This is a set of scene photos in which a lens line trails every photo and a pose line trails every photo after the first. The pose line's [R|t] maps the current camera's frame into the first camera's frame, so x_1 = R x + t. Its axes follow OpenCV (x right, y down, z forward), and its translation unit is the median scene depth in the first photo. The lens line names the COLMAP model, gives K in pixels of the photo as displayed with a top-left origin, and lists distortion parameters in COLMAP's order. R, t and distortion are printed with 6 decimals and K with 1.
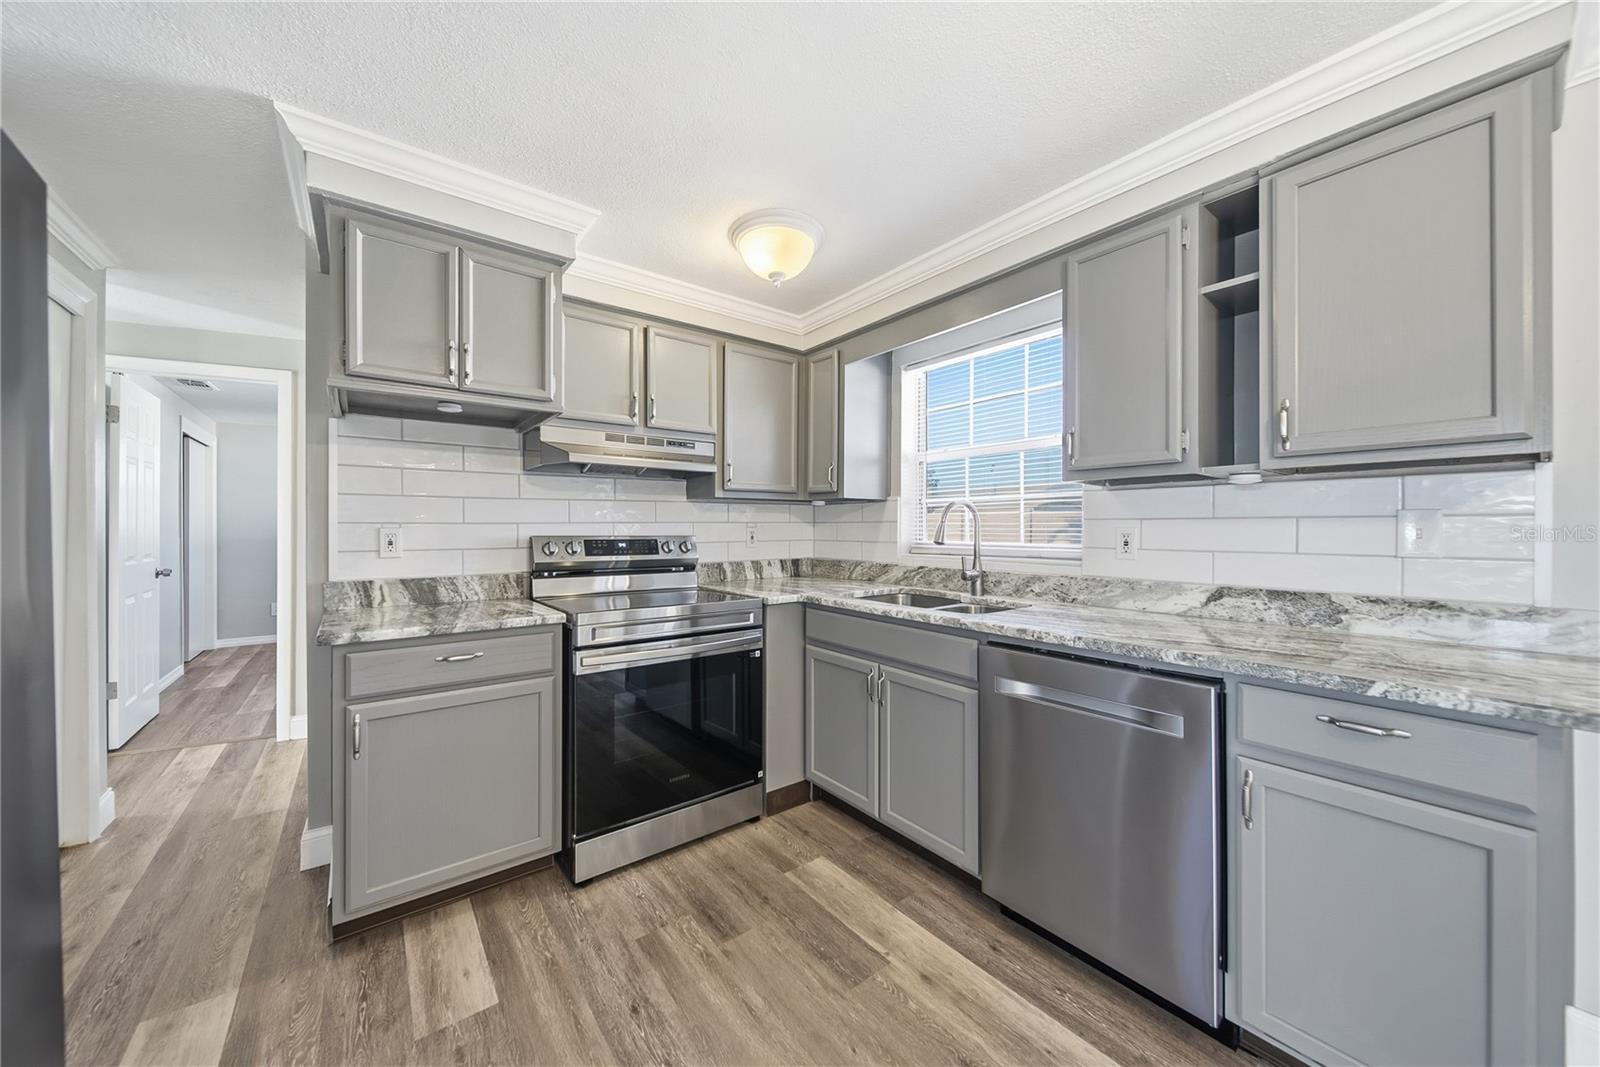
lens RADIAL K [[562.6, 0, 794.1], [0, 562.6, 532.0], [0, 0, 1]] dist [-0.002503, -0.000348]
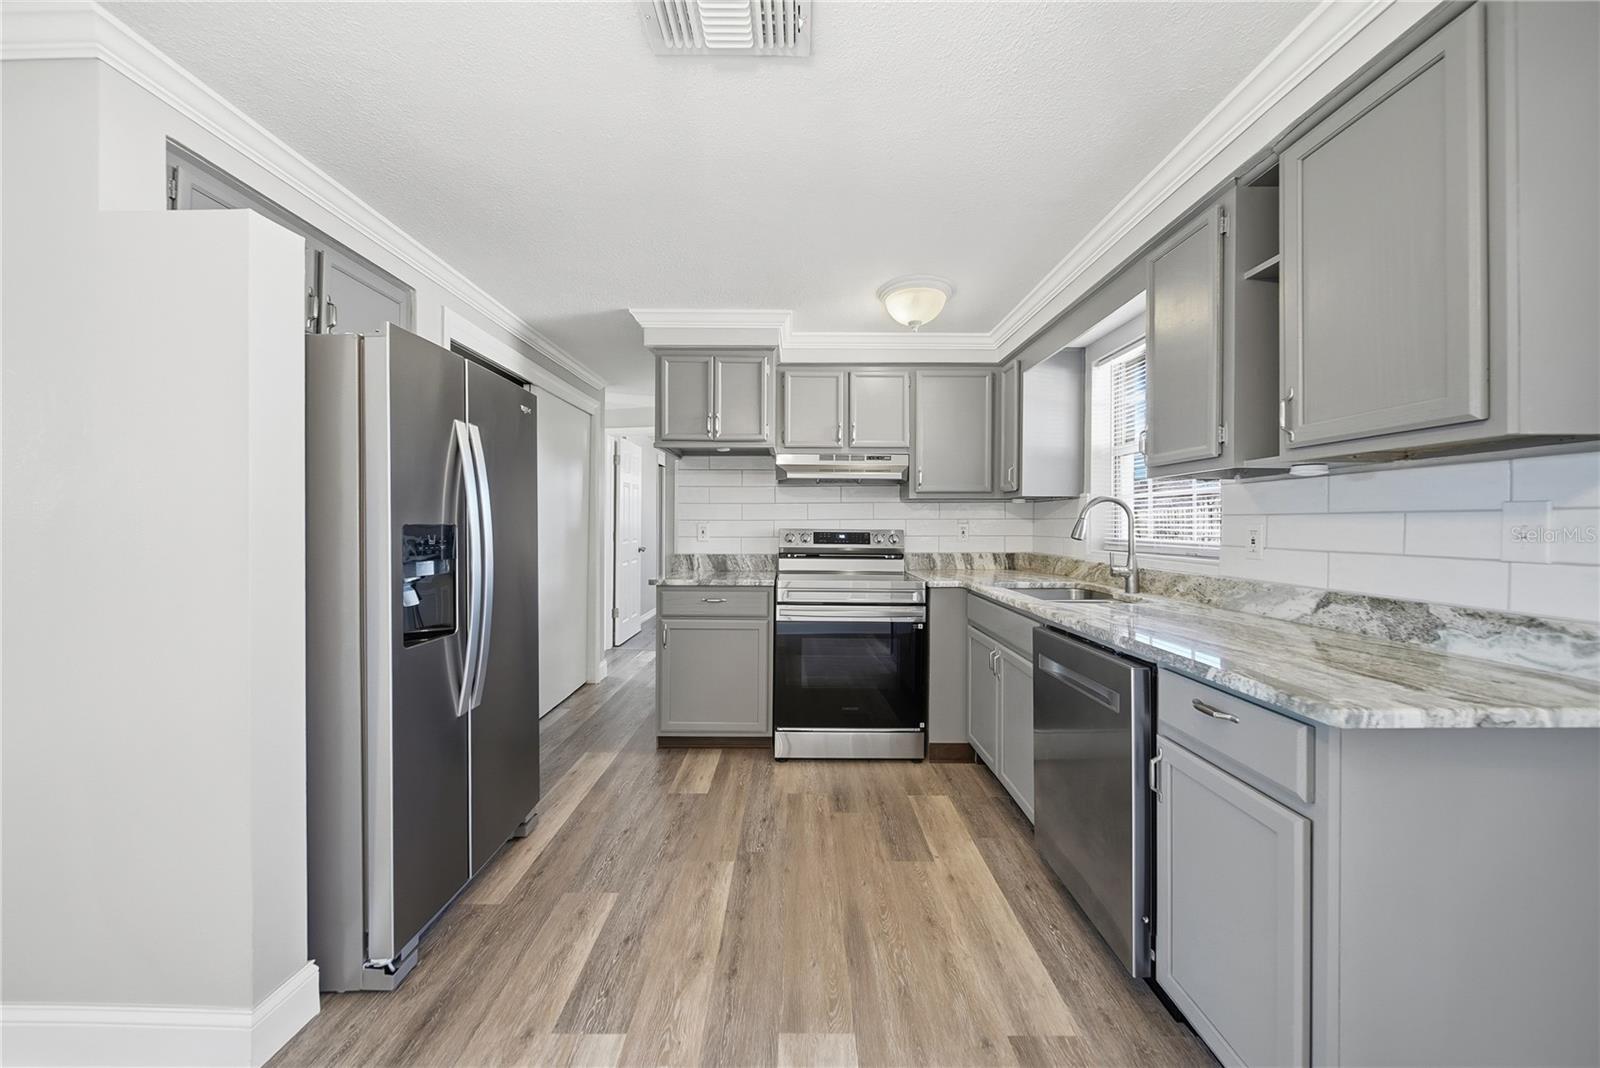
lens RADIAL K [[578.5, 0, 797.2], [0, 578.5, 529.1], [0, 0, 1]] dist [-0.002053, -0.000247]
pose [[0.793493, 0.008093, -0.608526, 0.598606], [-0.007452, 0.999966, 0.003582, 0.002699], [0.608534, 0.001693, 0.793526, -0.201225]]
